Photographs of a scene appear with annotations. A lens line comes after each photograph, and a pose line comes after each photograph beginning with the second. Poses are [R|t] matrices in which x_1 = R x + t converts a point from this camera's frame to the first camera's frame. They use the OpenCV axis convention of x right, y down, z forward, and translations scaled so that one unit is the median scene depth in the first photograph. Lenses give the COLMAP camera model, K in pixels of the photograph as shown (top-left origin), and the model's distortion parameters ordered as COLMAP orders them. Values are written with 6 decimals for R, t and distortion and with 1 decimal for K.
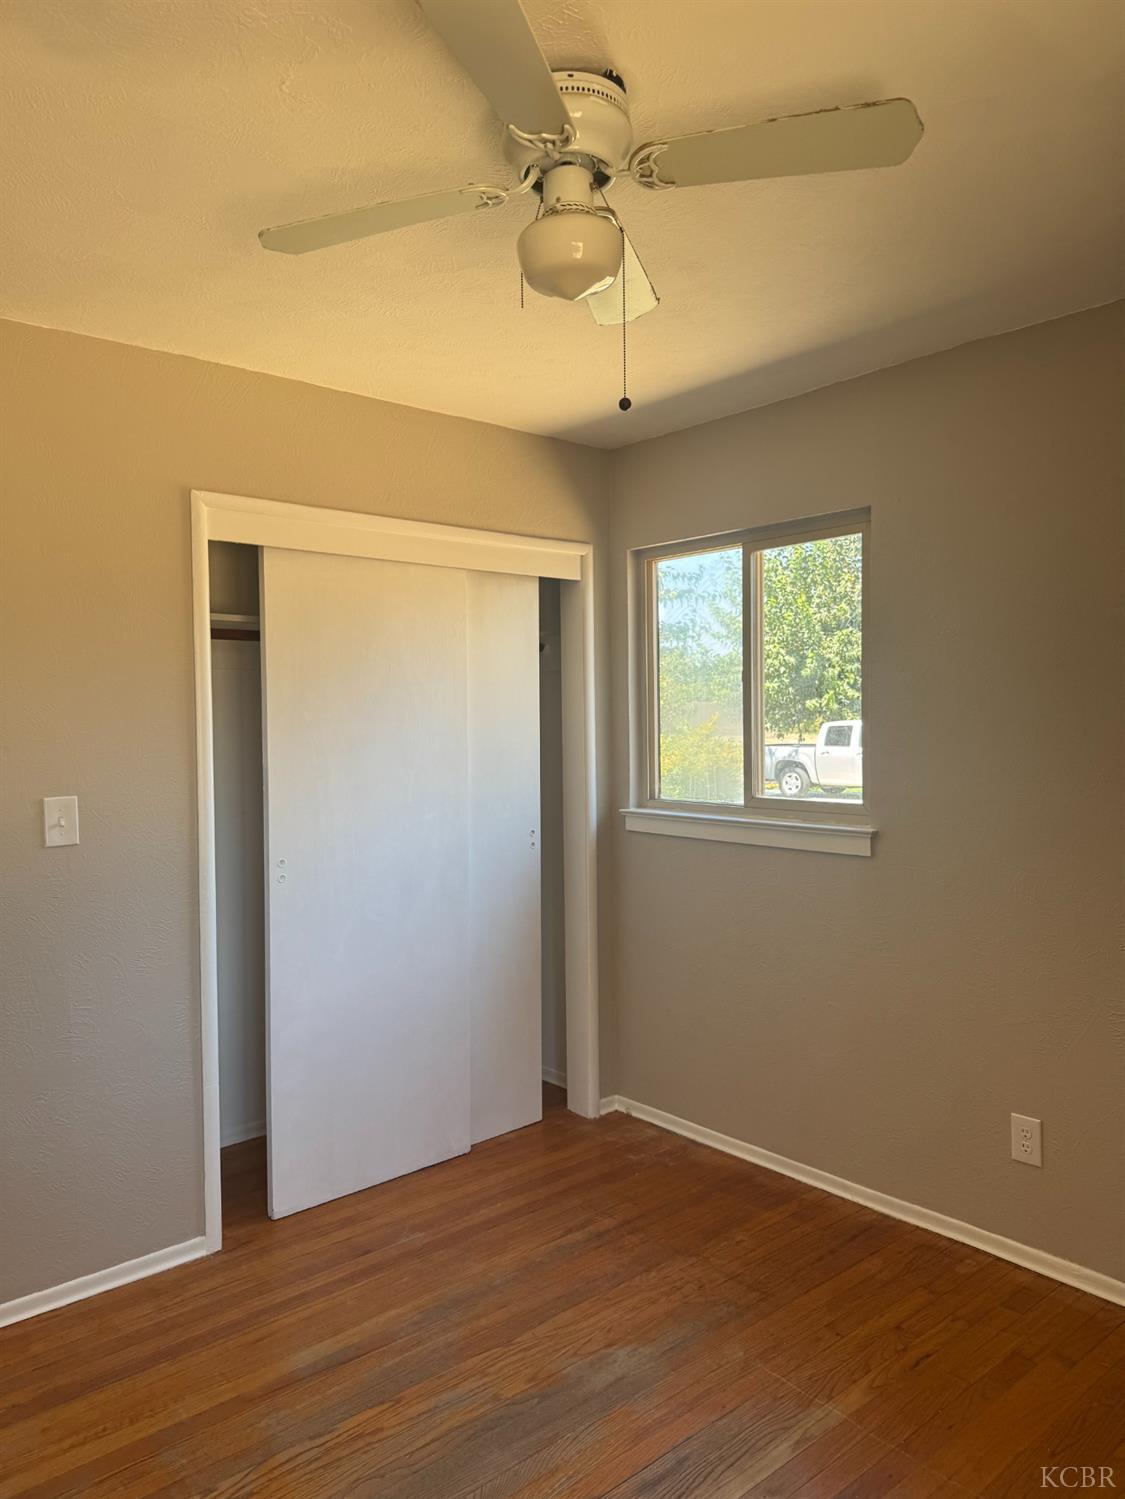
lens RADIAL K [[1060.5, 0, 557.2], [0, 1060.5, 747.3], [0, 0, 1]] dist [0.032570, -0.040918]
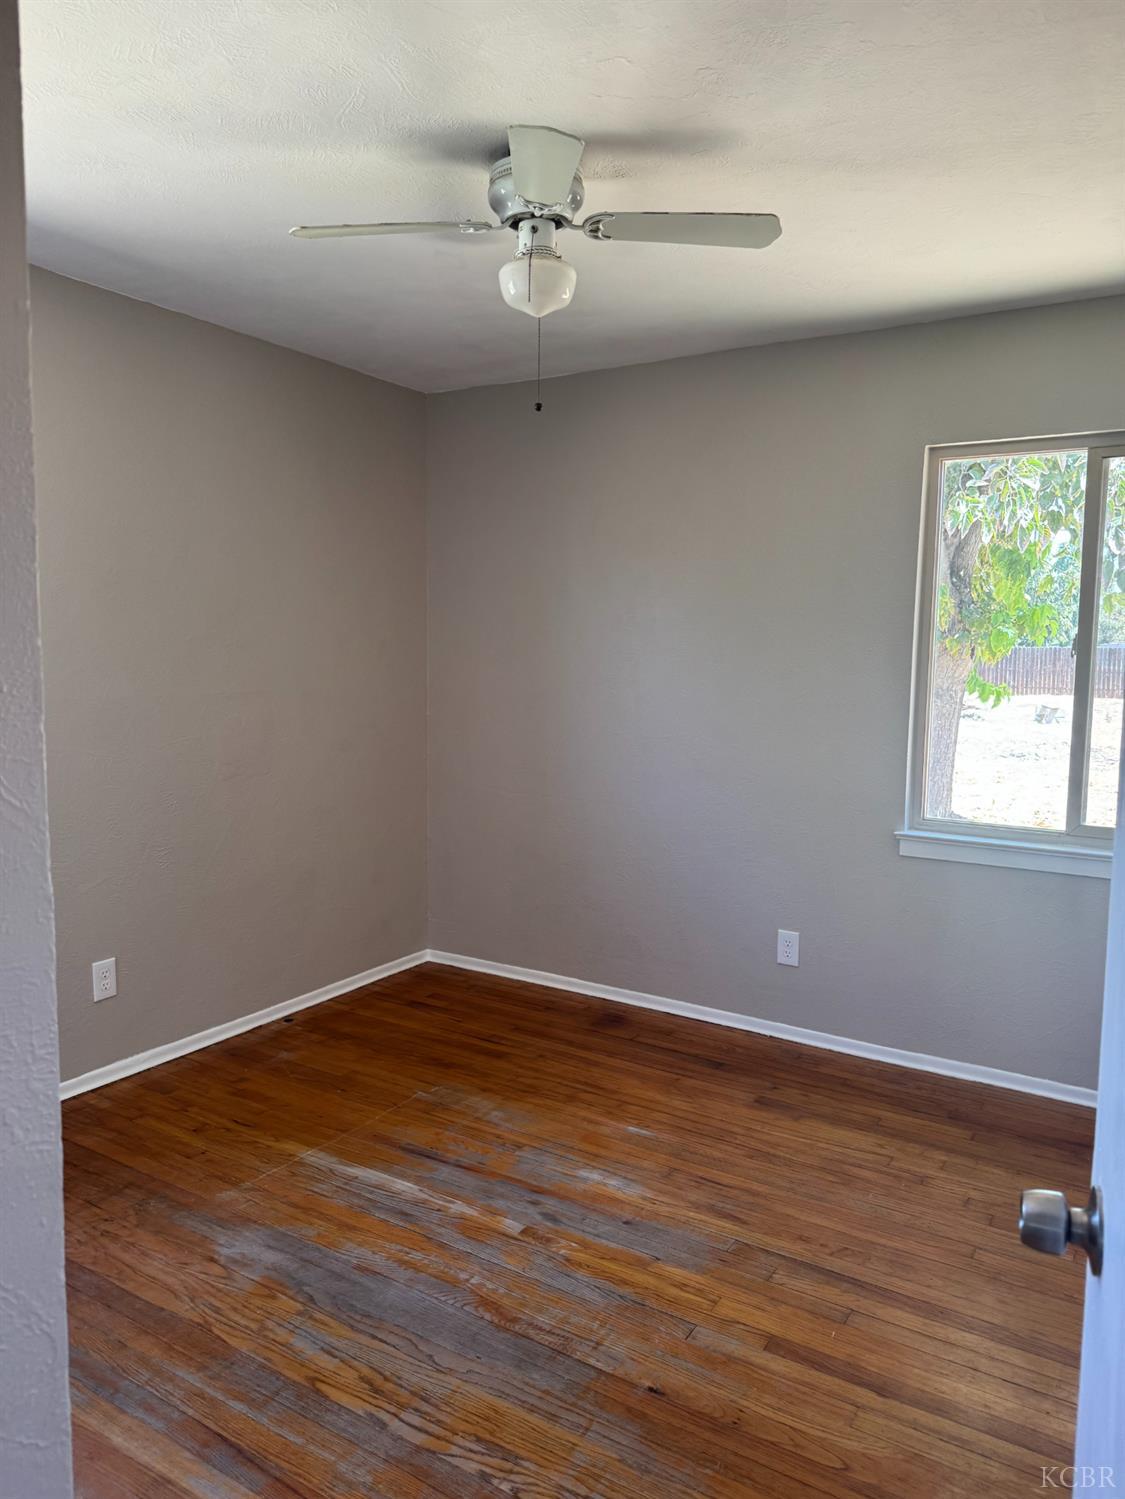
lens RADIAL K [[1060.5, 0, 557.5], [0, 1060.5, 750.0], [0, 0, 1]] dist [0.032570, -0.040918]
pose [[-0.304170, -0.082140, 0.949070, -0.964268], [0.013021, 0.995824, 0.090360, 0.008897], [-0.952529, 0.039842, -0.301830, 0.999551]]
